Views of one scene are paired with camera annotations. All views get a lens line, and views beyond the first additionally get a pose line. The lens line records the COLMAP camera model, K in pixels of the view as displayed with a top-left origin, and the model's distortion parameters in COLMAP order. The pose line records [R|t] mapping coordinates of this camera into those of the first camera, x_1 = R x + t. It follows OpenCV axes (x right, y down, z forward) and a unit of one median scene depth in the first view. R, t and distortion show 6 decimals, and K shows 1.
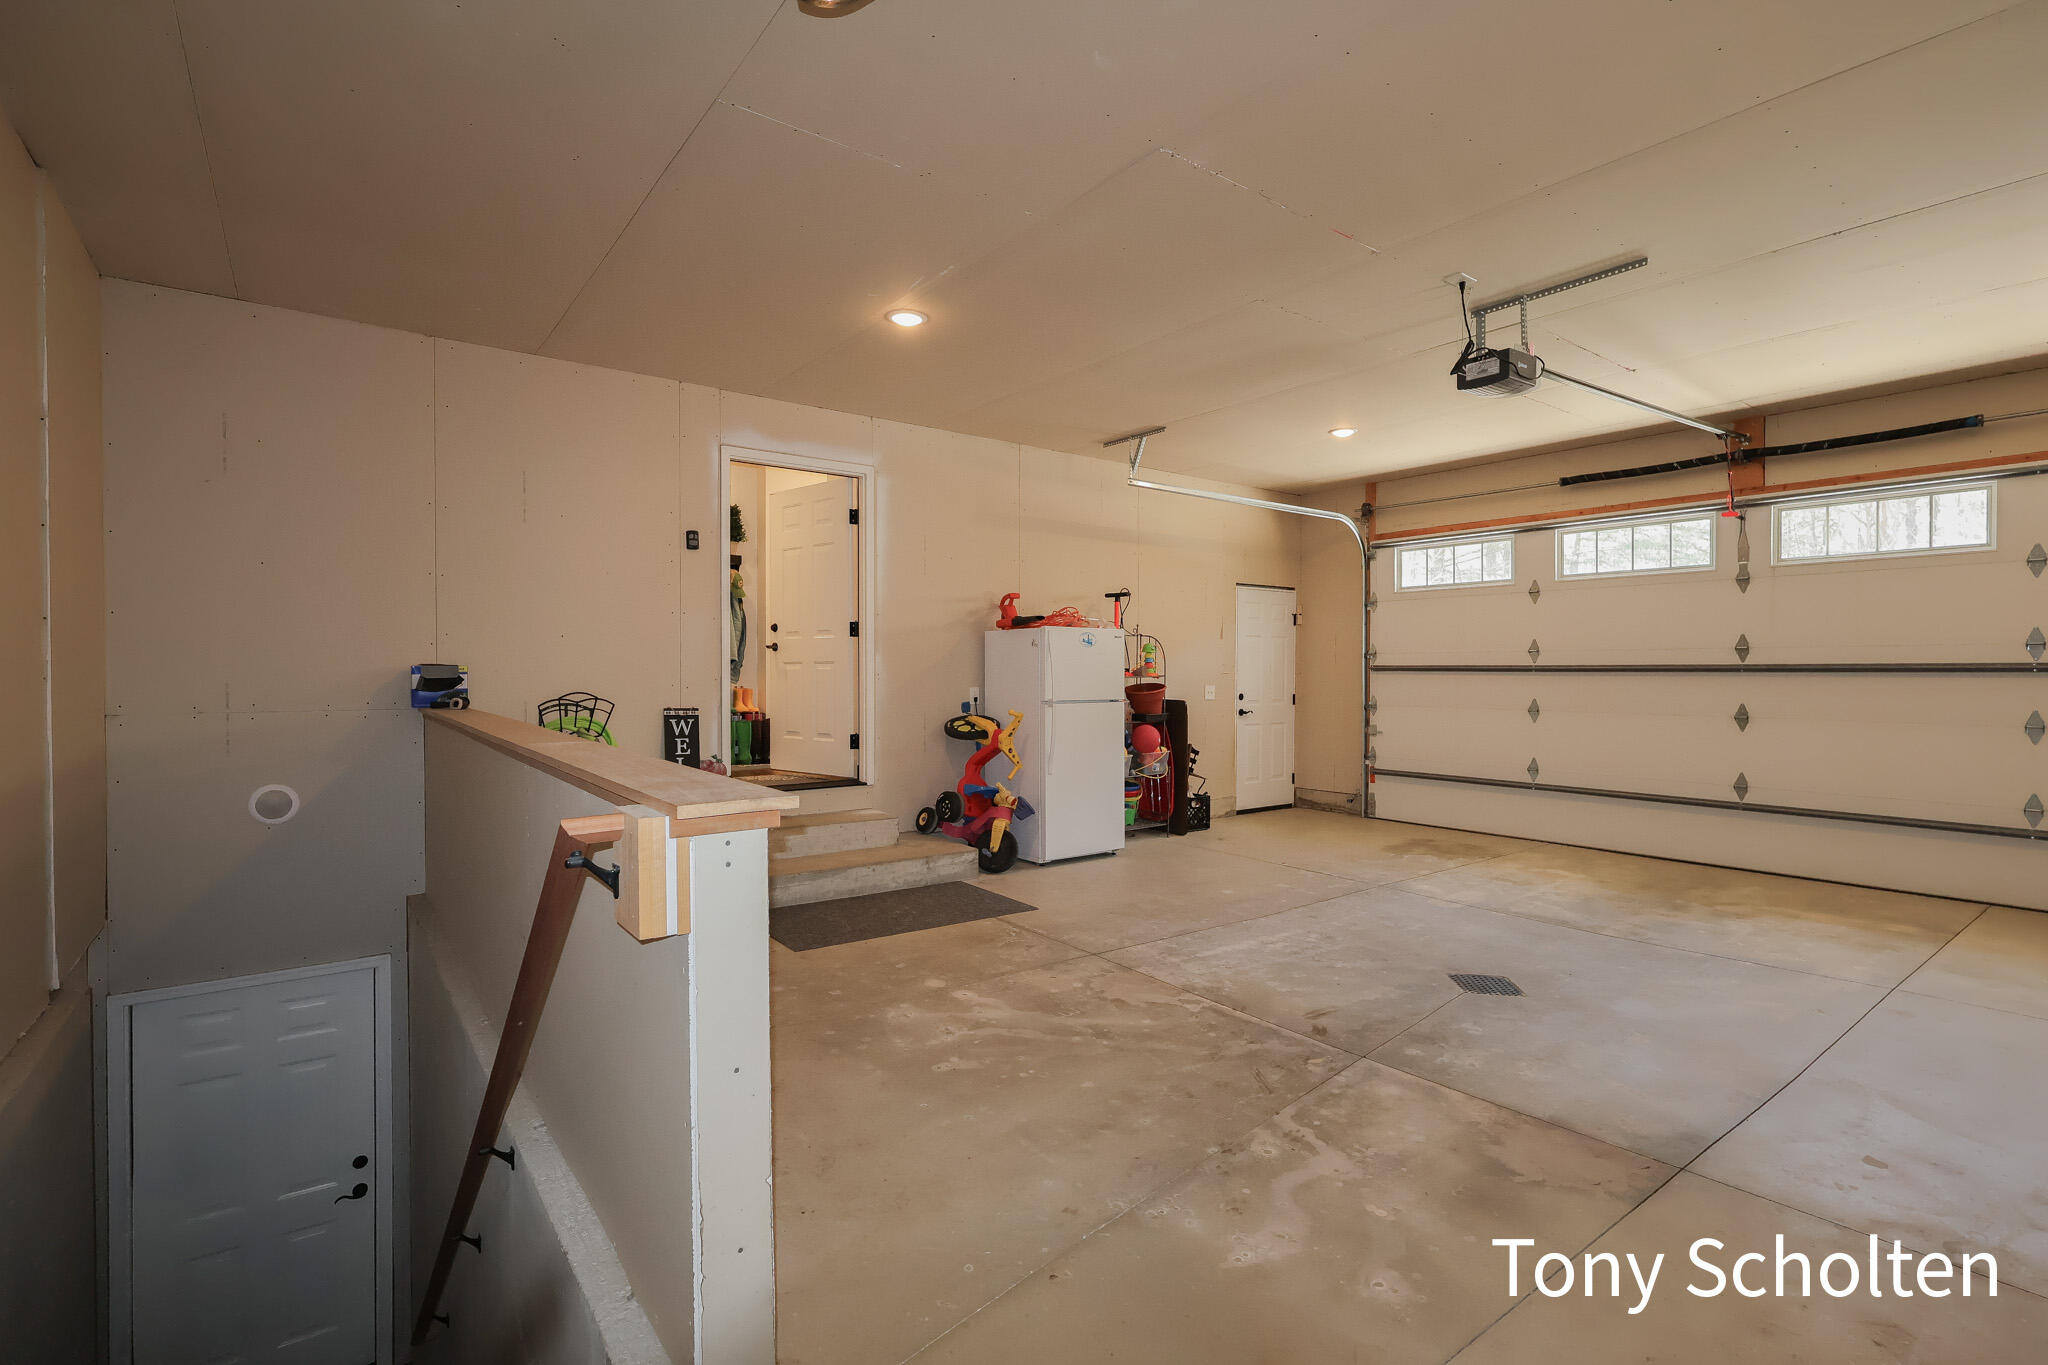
lens RADIAL K [[965.5, 0, 1024.0], [0, 965.5, 682.5], [0, 0, 1]] dist [0.001339, 0.000684]
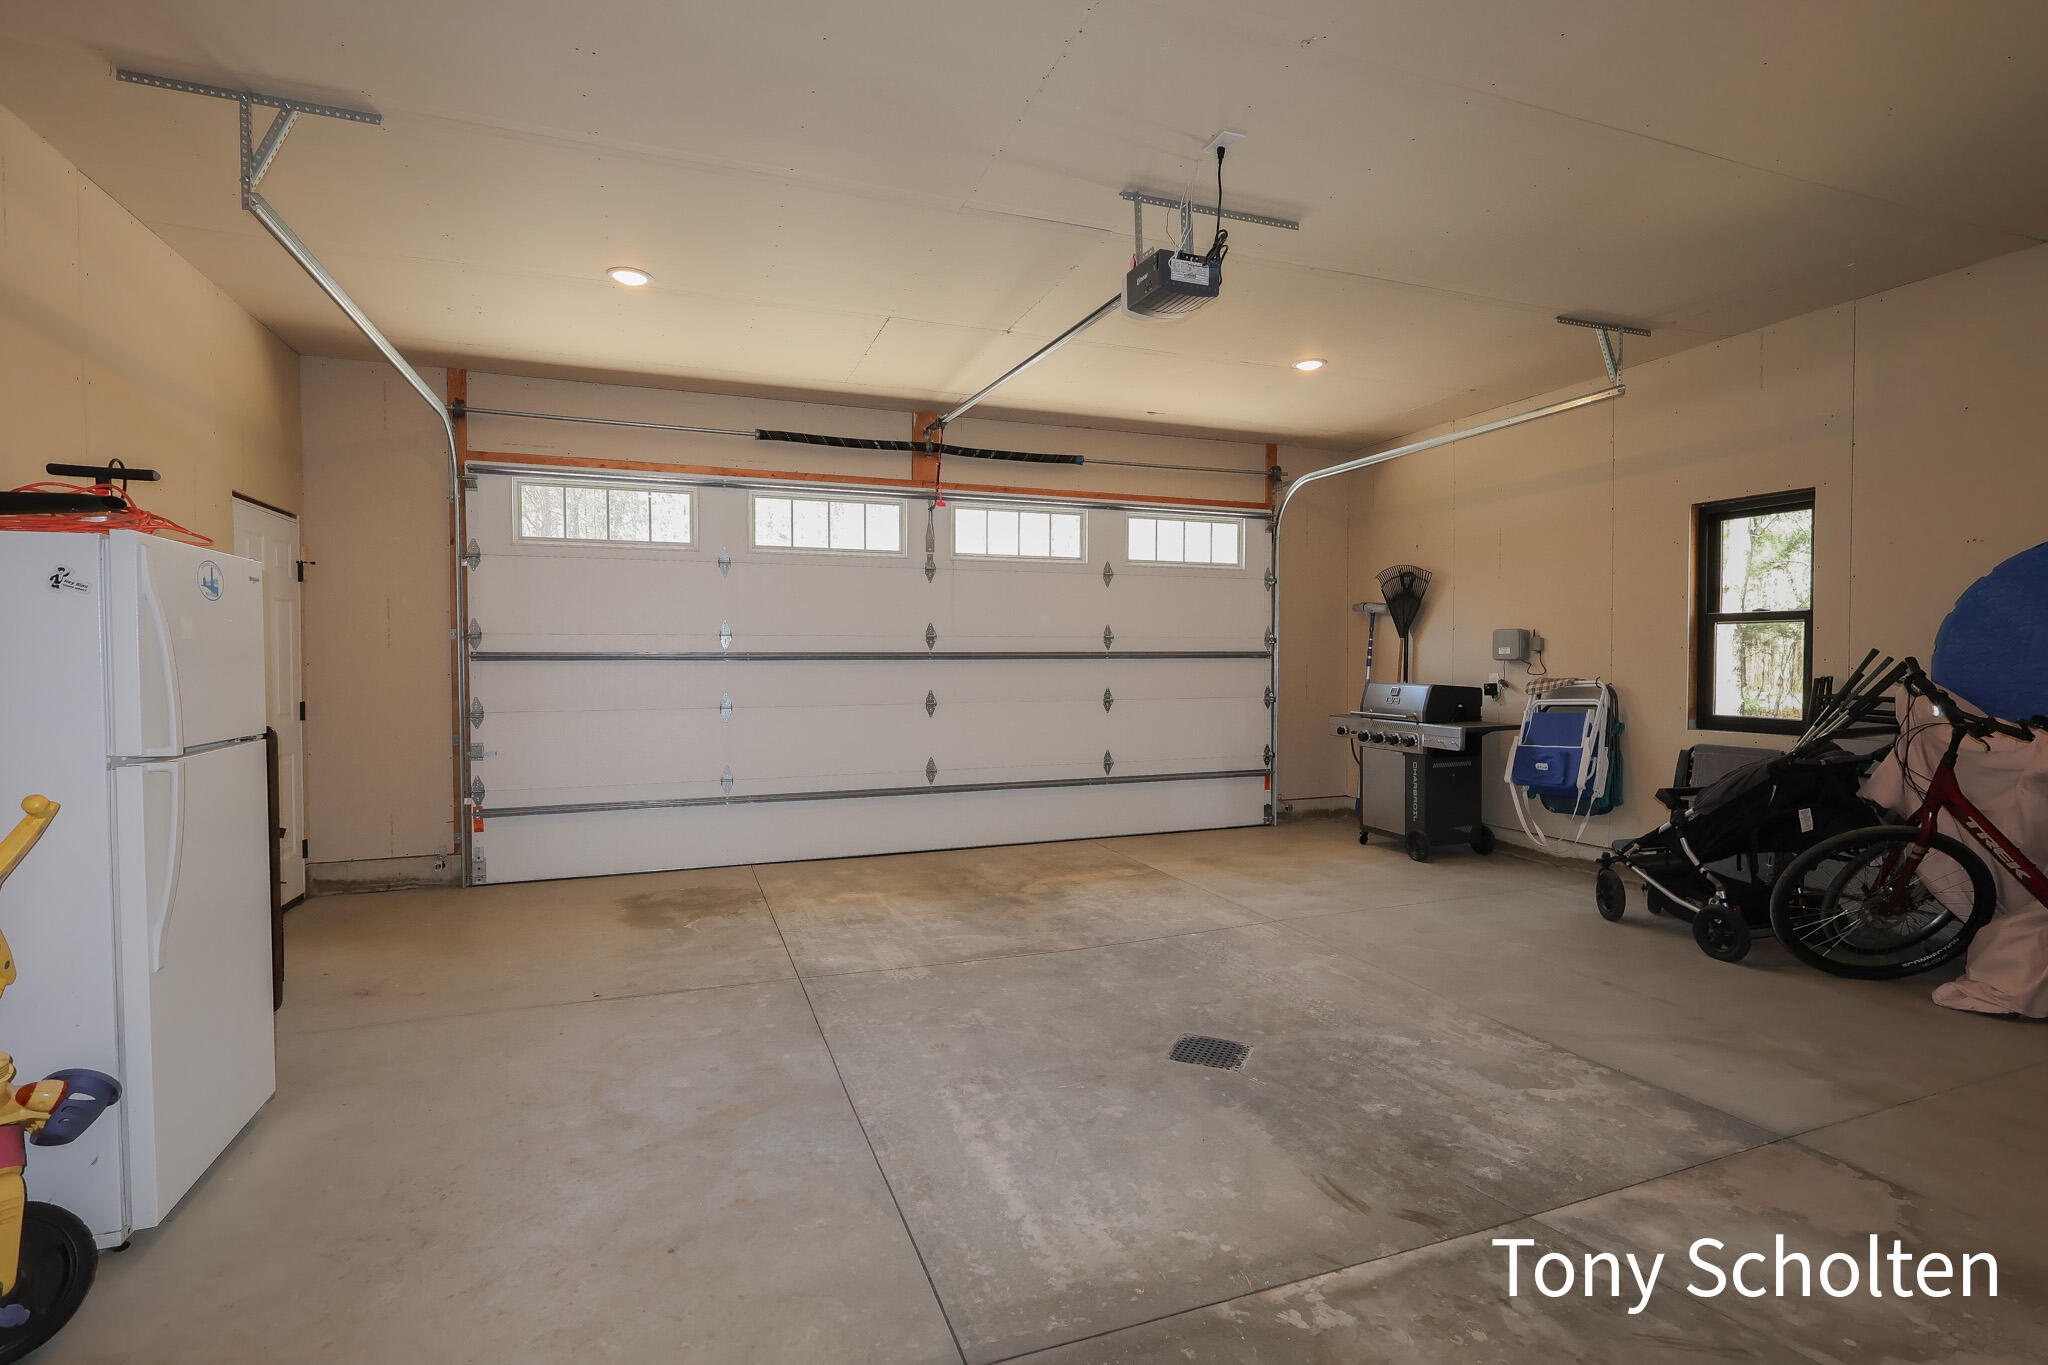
lens RADIAL K [[965.5, 0, 1024.0], [0, 965.5, 682.5], [0, 0, 1]] dist [0.001339, 0.000684]
pose [[0.270818, -0.028524, 0.962208, -0.219757], [0.015144, 0.999563, 0.025369, -0.010884], [-0.962512, 0.007702, 0.271131, 0.625305]]
